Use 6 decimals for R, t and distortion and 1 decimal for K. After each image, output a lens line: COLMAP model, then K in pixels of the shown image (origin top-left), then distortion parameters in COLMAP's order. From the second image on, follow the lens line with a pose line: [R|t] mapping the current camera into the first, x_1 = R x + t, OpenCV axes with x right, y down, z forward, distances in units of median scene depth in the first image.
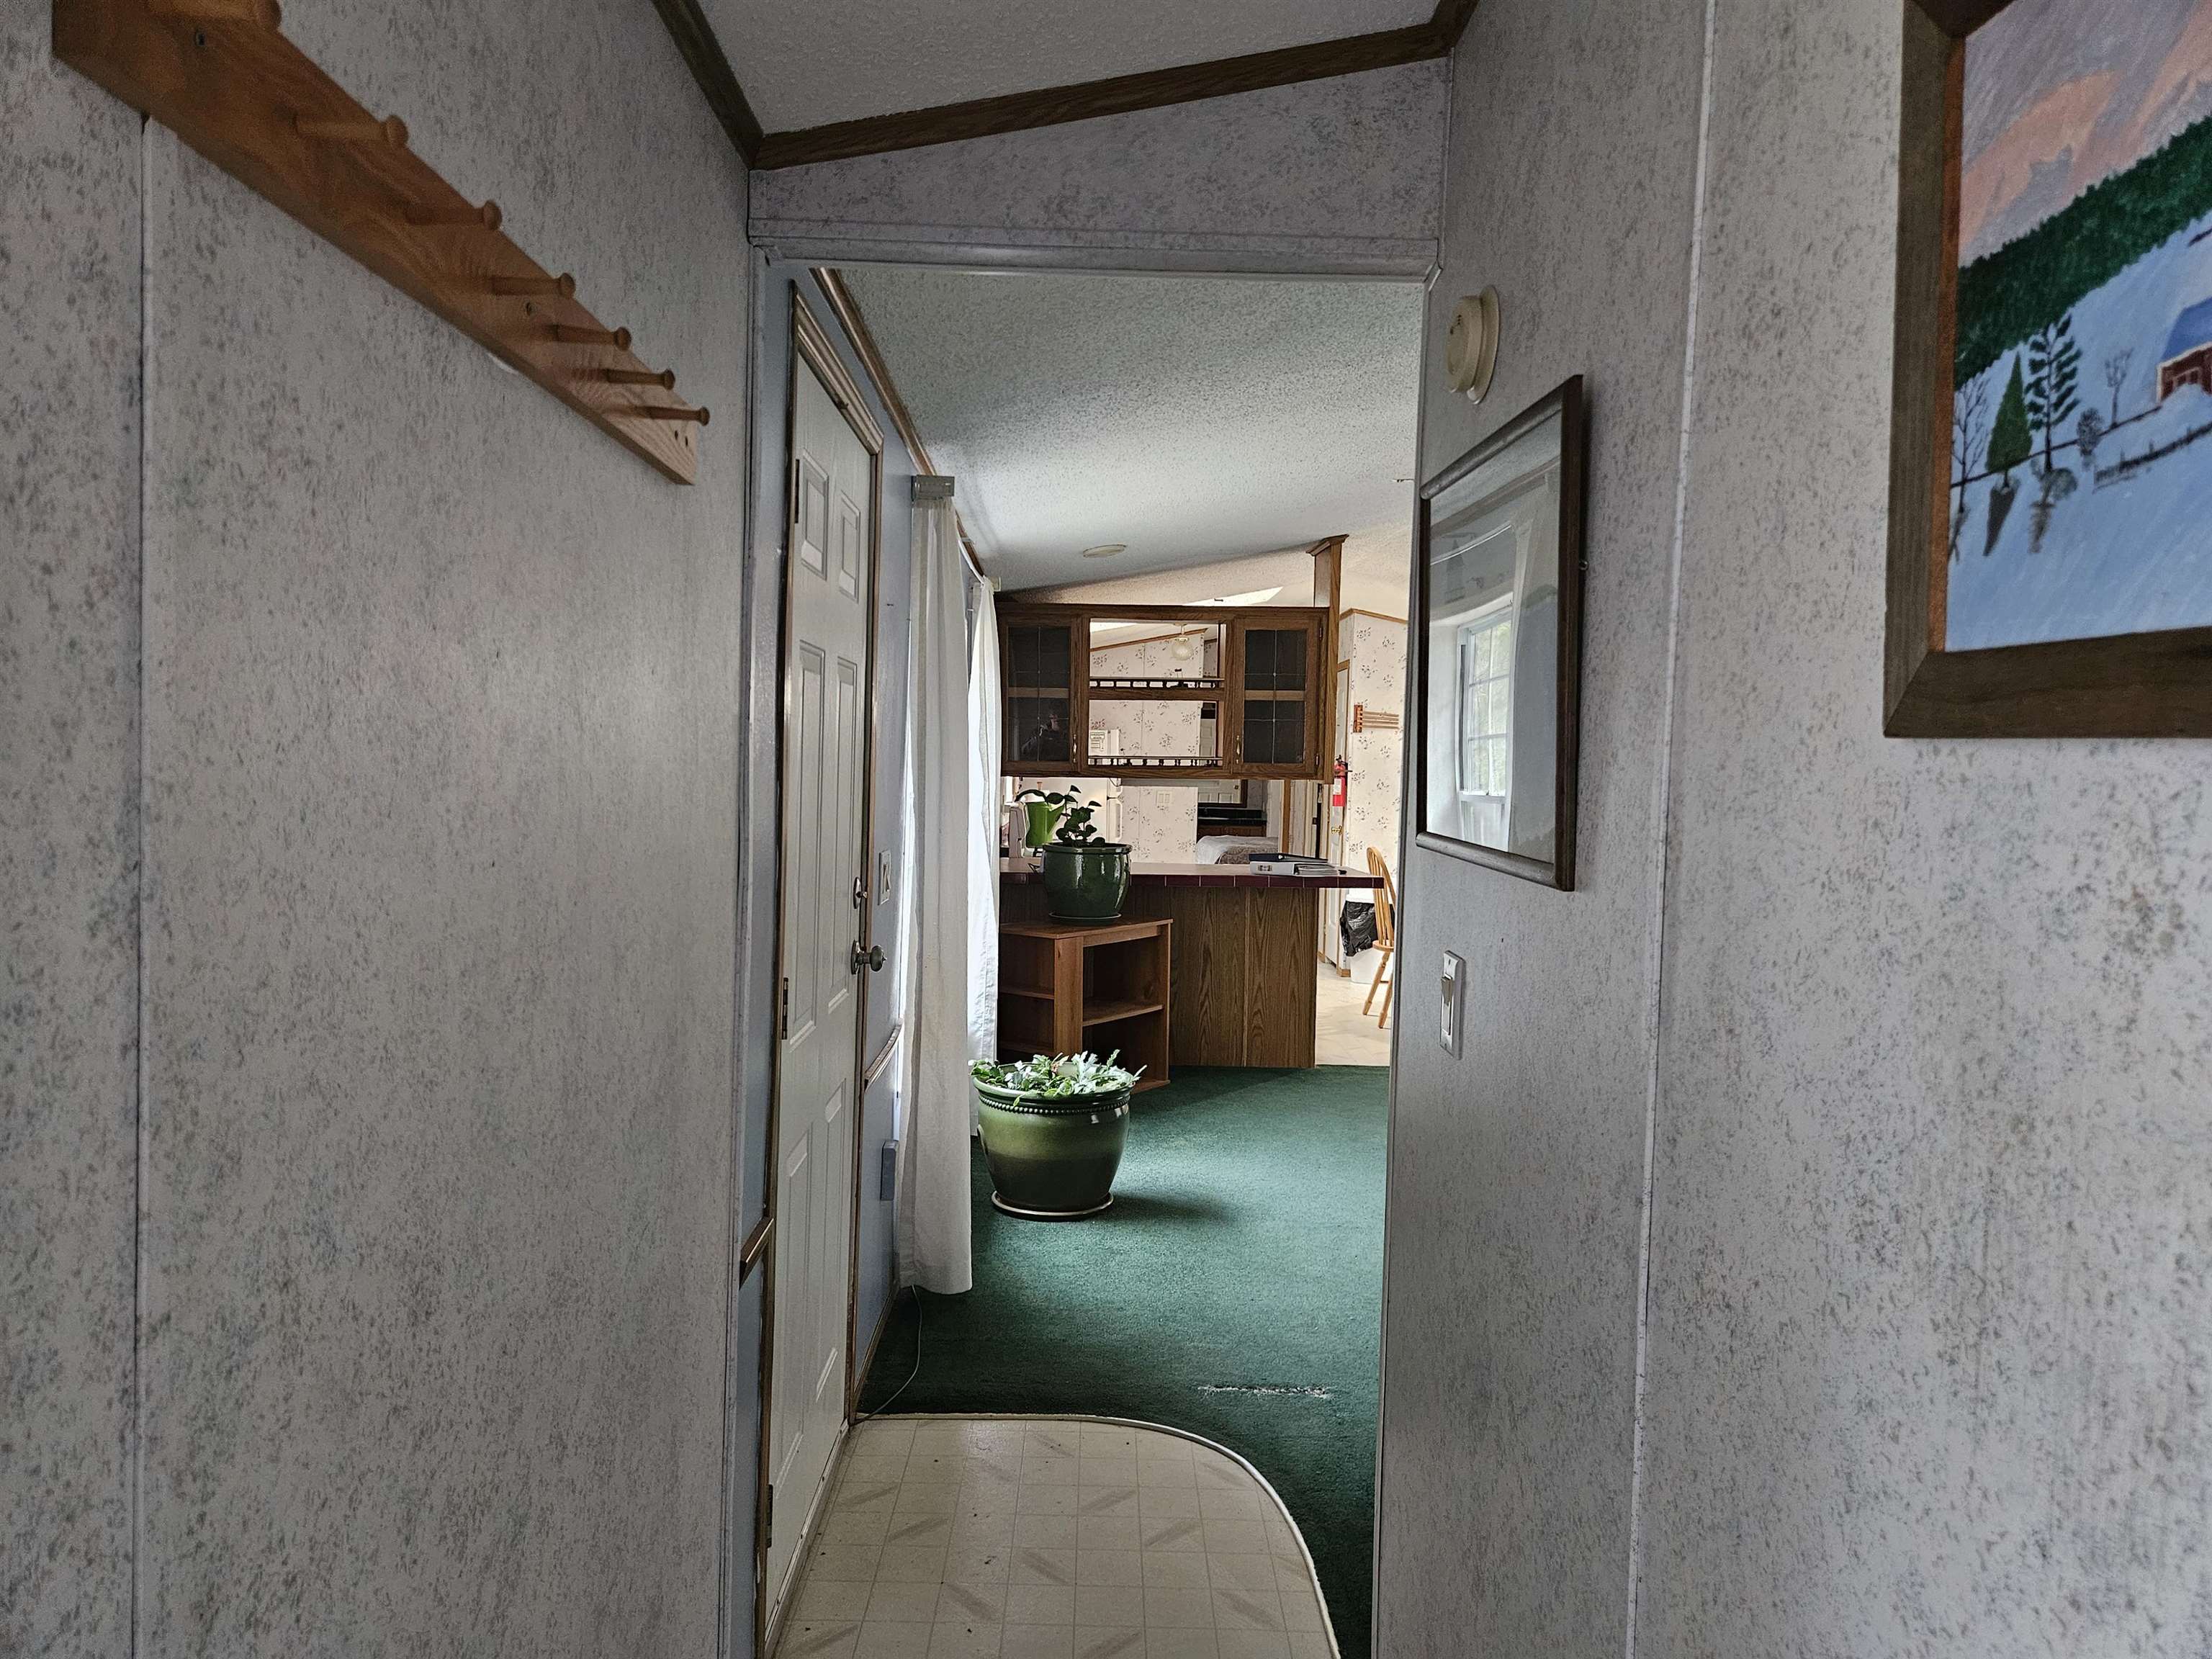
lens RADIAL K [[1479.1, 0, 1100.3], [0, 1479.1, 830.4], [0, 0, 1]] dist [0.075682, -0.065978]
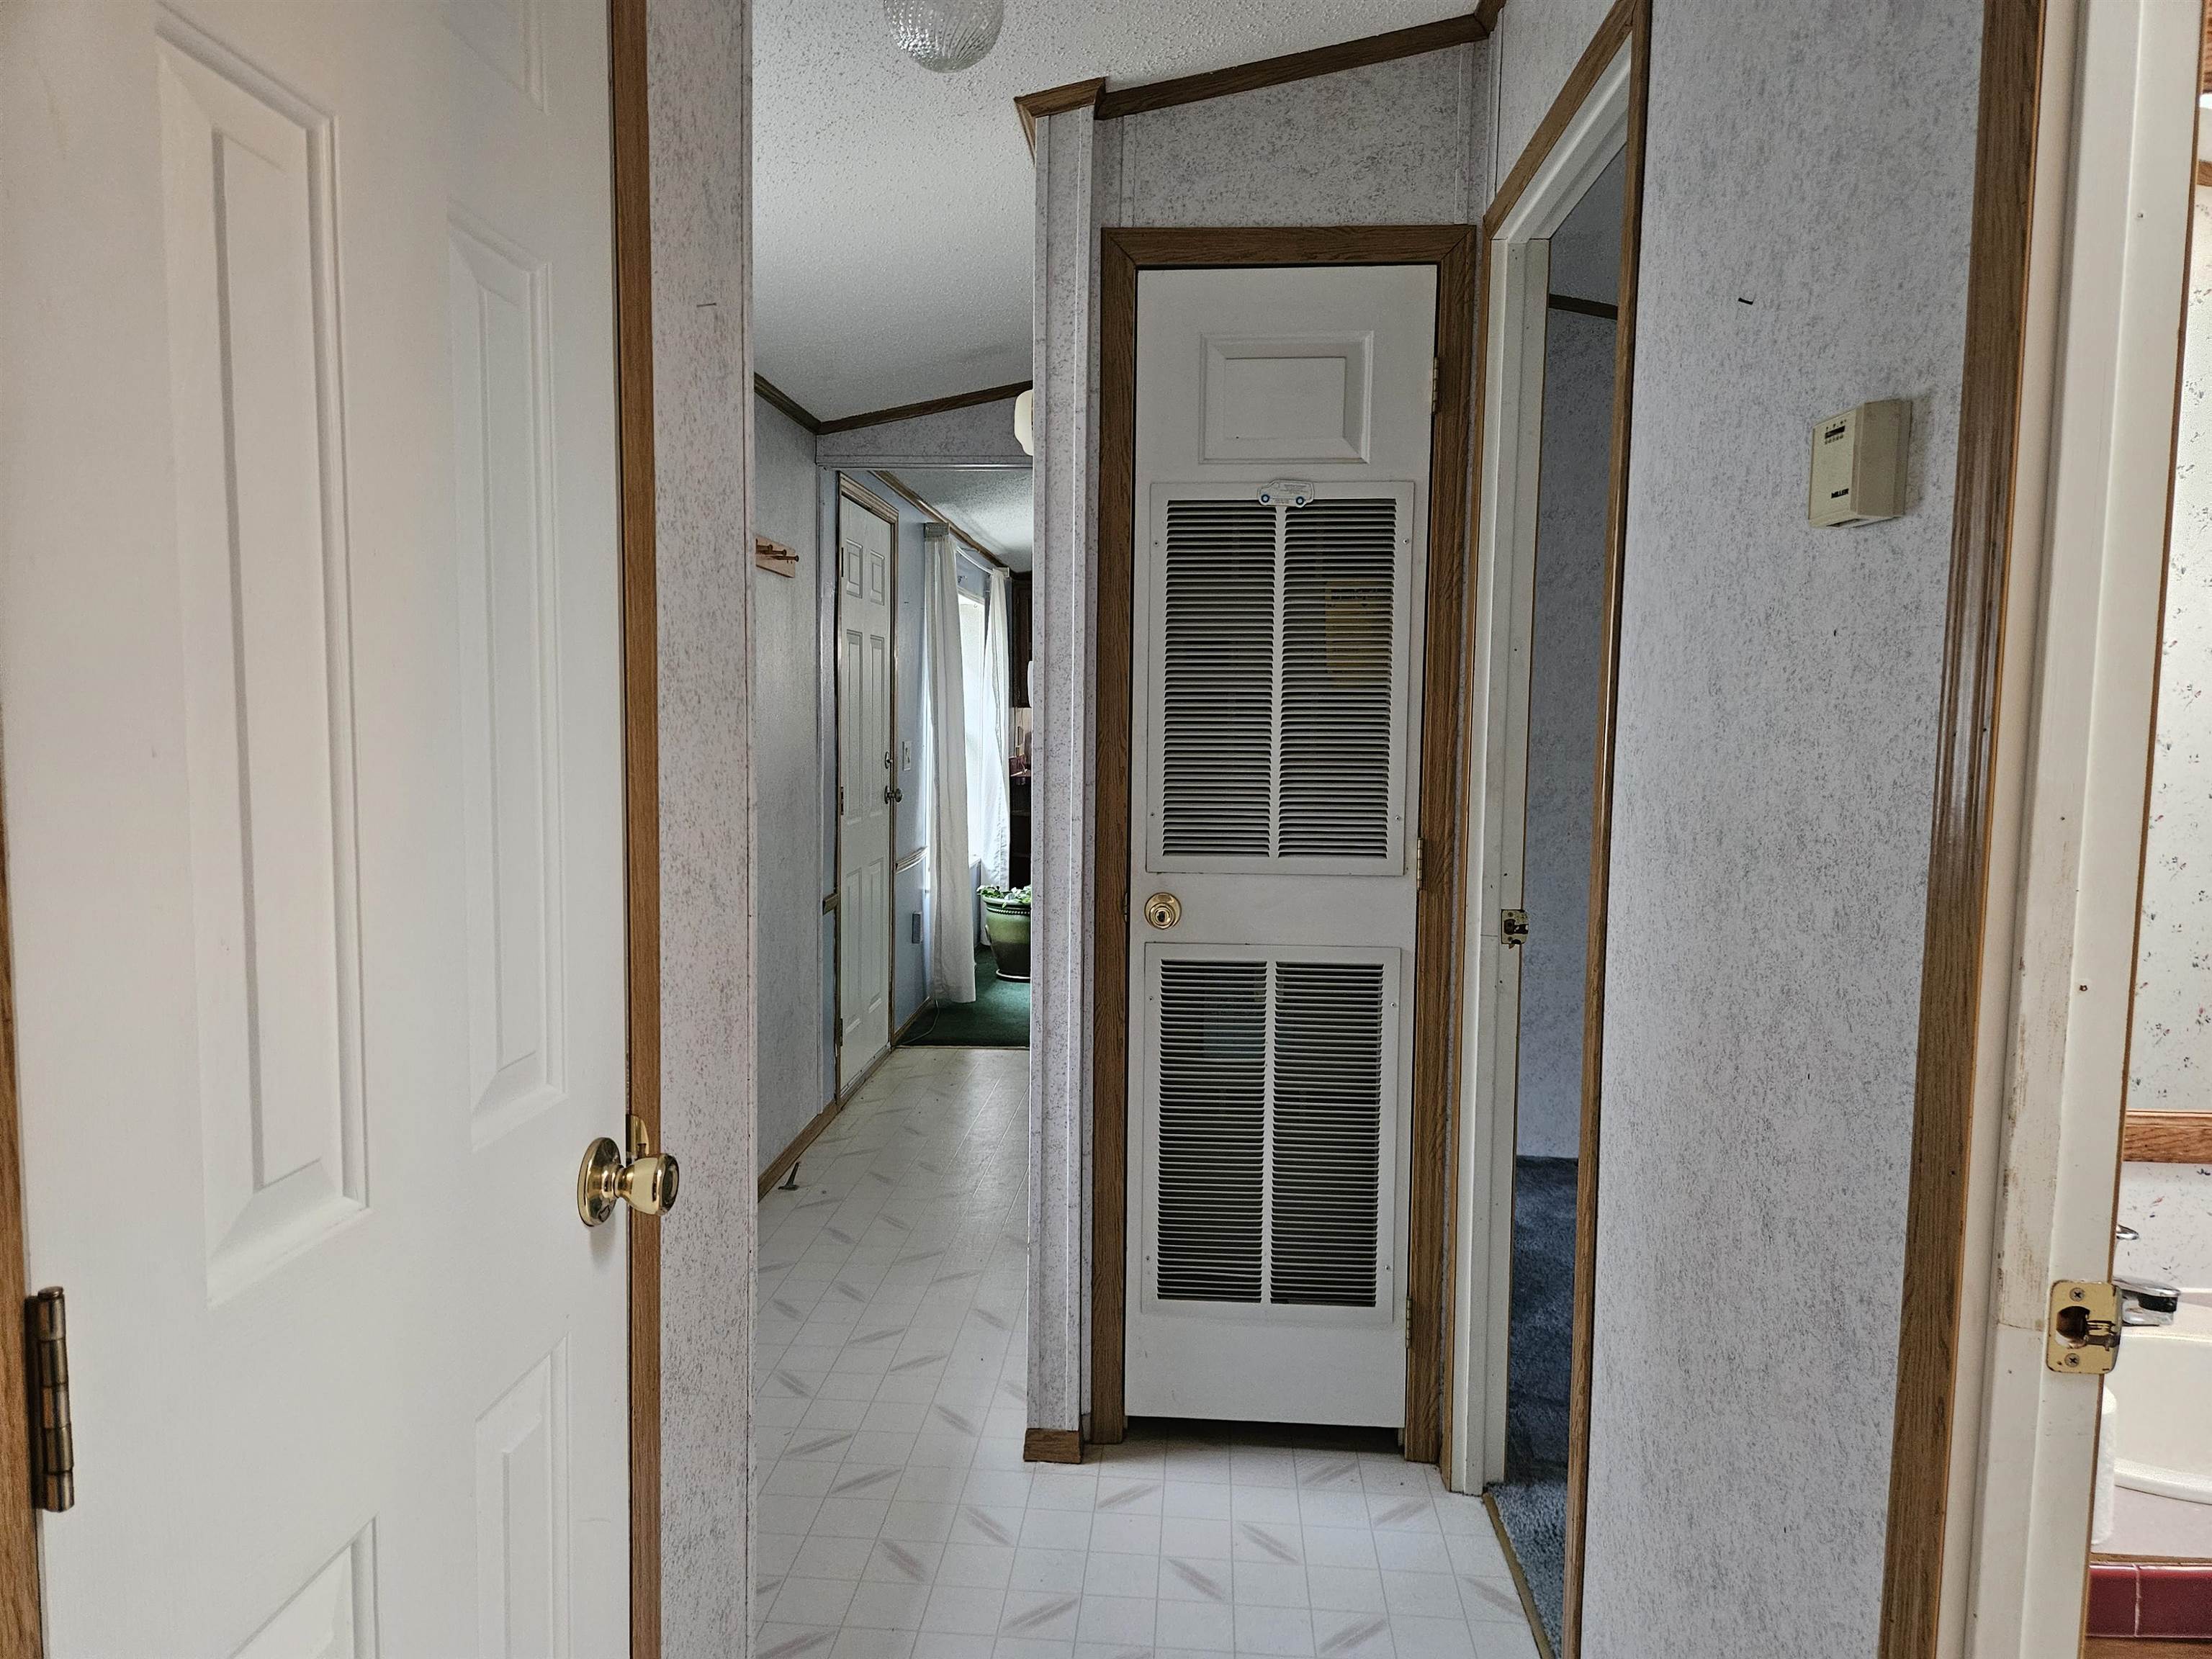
lens RADIAL K [[1479.1, 0, 1111.1], [0, 1479.1, 832.6], [0, 0, 1]] dist [0.075682, -0.065978]
pose [[0.997777, -0.009129, -0.066014, 0.274792], [0.011845, 0.999094, 0.040870, 0.070669], [0.065581, -0.041561, 0.996981, -0.967901]]
